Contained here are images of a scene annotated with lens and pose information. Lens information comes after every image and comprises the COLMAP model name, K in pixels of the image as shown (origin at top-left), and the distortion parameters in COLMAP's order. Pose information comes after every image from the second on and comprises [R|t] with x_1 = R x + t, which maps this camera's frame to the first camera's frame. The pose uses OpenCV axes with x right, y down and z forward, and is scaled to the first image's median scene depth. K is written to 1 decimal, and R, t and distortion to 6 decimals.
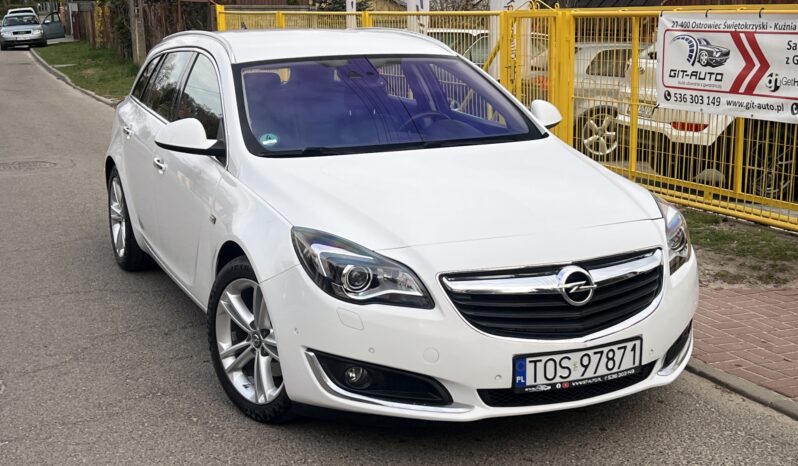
lens RADIAL K [[1066.4, 0, 404.9], [0, 1066.4, 235.6], [0, 0, 1]] dist [0.213032, -0.667798]
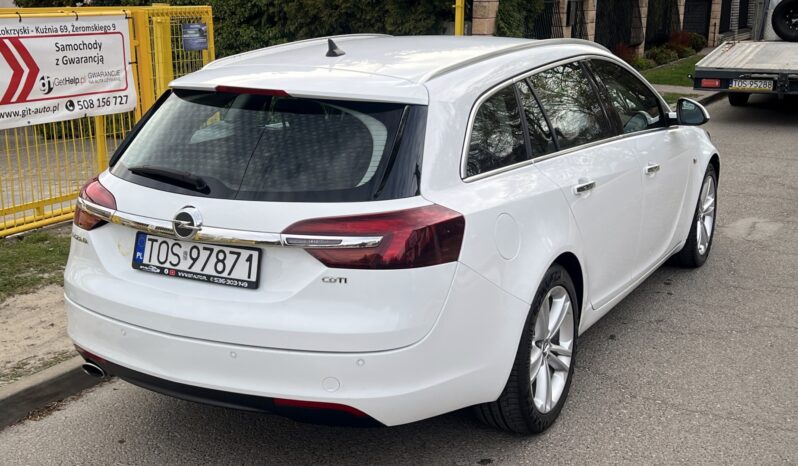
lens RADIAL K [[977.4, 0, 399.0], [0, 977.4, 233.0], [0, 0, 1]] dist [0.170075, -0.419599]
pose [[-0.601362, -0.179998, 0.778437, -1.154276], [0.171870, 0.922340, 0.346047, -0.525736], [-0.780272, 0.341890, -0.523725, 2.406326]]
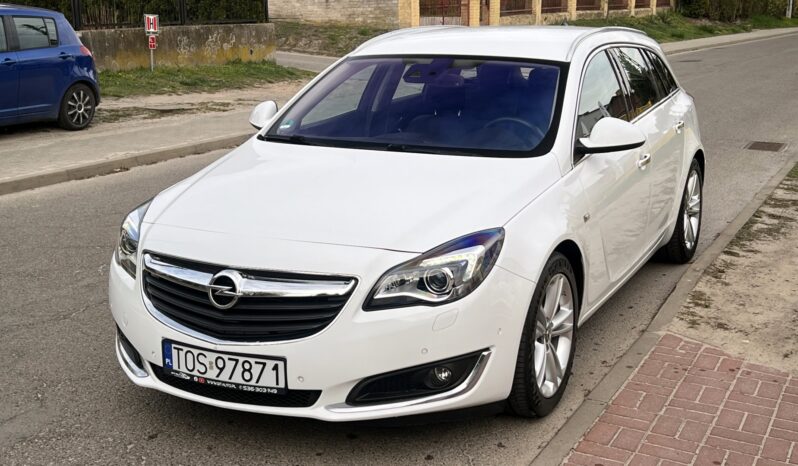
lens RADIAL K [[1066.4, 0, 404.9], [0, 1066.4, 235.6], [0, 0, 1]] dist [0.213032, -0.667798]
pose [[0.641204, 0.181735, -0.745540, 1.003582], [-0.168334, 0.981199, 0.094403, -0.126560], [0.748679, 0.064968, 0.659741, 0.442295]]
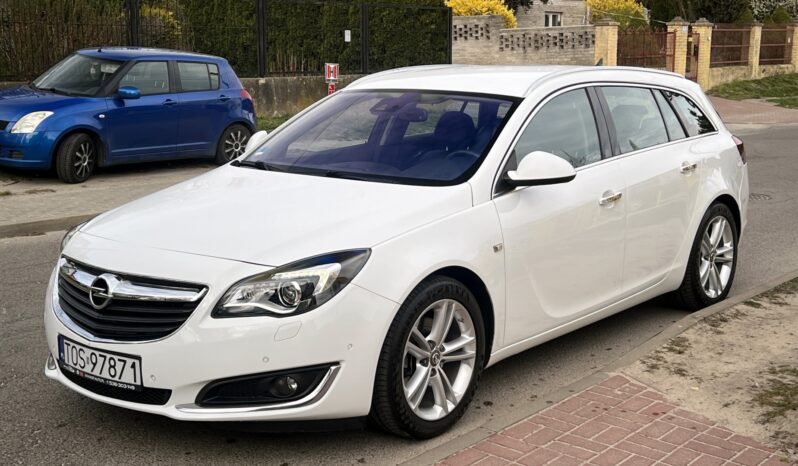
lens RADIAL K [[1065.0, 0, 399.0], [0, 1065.0, 233.0], [0, 0, 1]] dist [0.224929, -0.752650]
pose [[0.444807, 0.167803, -0.879766, 1.250912], [-0.196044, 0.976713, 0.087175, -0.167799], [0.873907, 0.133696, 0.467346, 0.723984]]
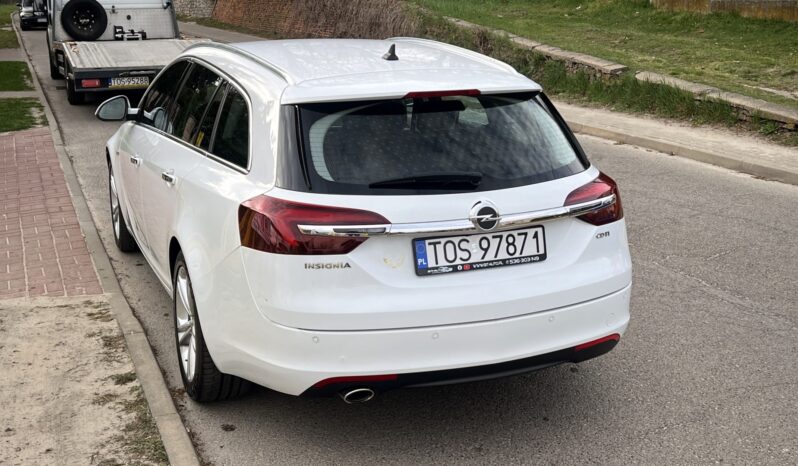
lens RADIAL K [[977.4, 0, 399.0], [0, 977.4, 233.0], [0, 0, 1]] dist [0.170075, -0.419599]
pose [[-0.998411, 0.009330, 0.055567, -0.343149], [0.032778, 0.898319, 0.438119, -0.661933], [-0.045830, 0.439244, -0.897198, 2.937749]]
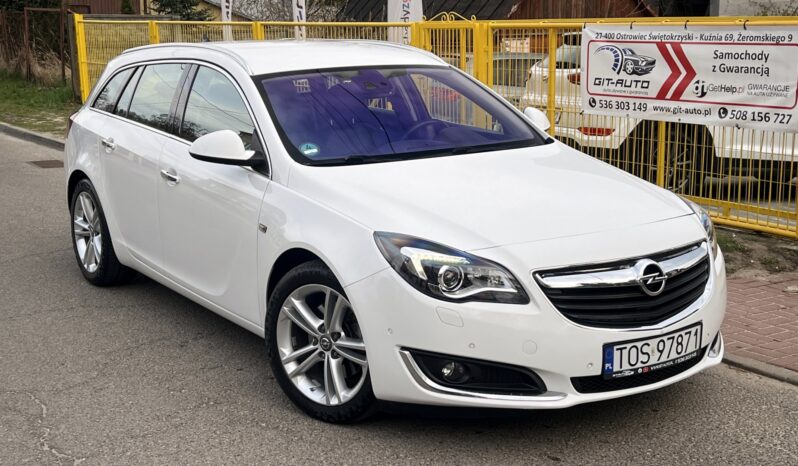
lens RADIAL K [[1066.4, 0, 404.9], [0, 1066.4, 235.6], [0, 0, 1]] dist [0.213032, -0.667798]
pose [[0.984996, -0.032608, 0.169471, -0.262745], [0.033944, 0.999411, -0.004990, 0.001631], [-0.169208, 0.010667, 0.985523, -0.028802]]
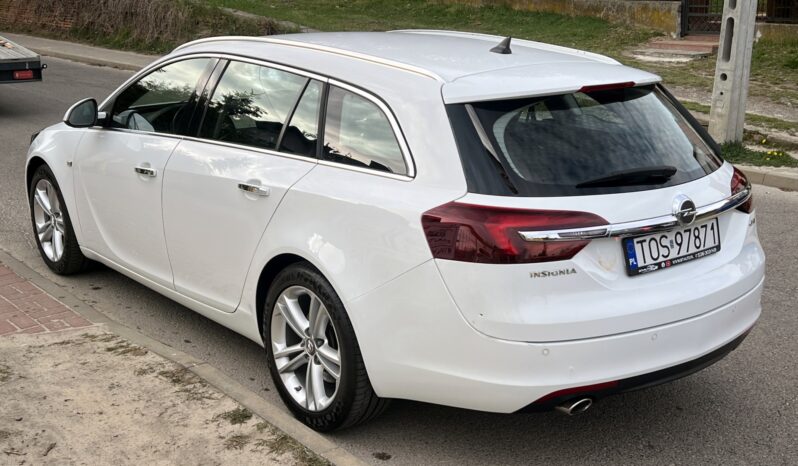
lens RADIAL K [[977.4, 0, 399.0], [0, 977.4, 233.0], [0, 0, 1]] dist [0.170075, -0.419599]
pose [[-0.970372, 0.073714, -0.230098, 0.095329], [-0.037649, 0.894561, 0.445358, -0.647796], [0.238666, 0.440826, -0.865281, 2.836174]]
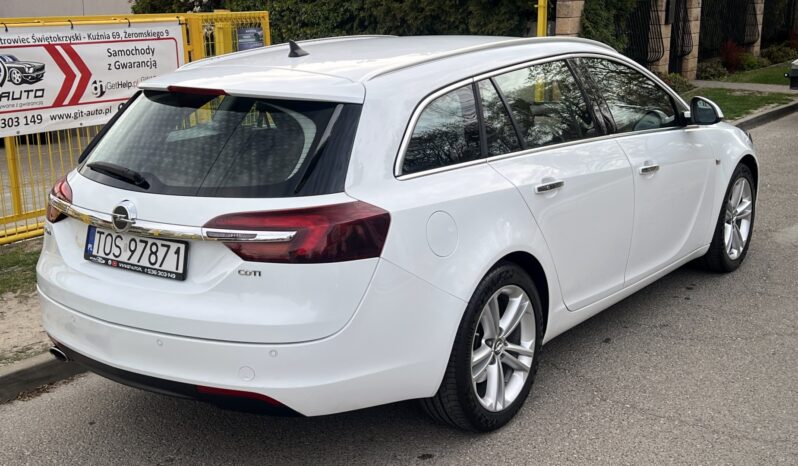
lens RADIAL K [[977.7, 0, 393.8], [0, 977.7, 244.1], [0, 0, 1]] dist [0.159862, -0.387542]
pose [[-0.484081, -0.193896, 0.853270, -1.269756], [0.205949, 0.922499, 0.326468, -0.489502], [-0.850442, 0.333767, -0.406631, 2.263944]]
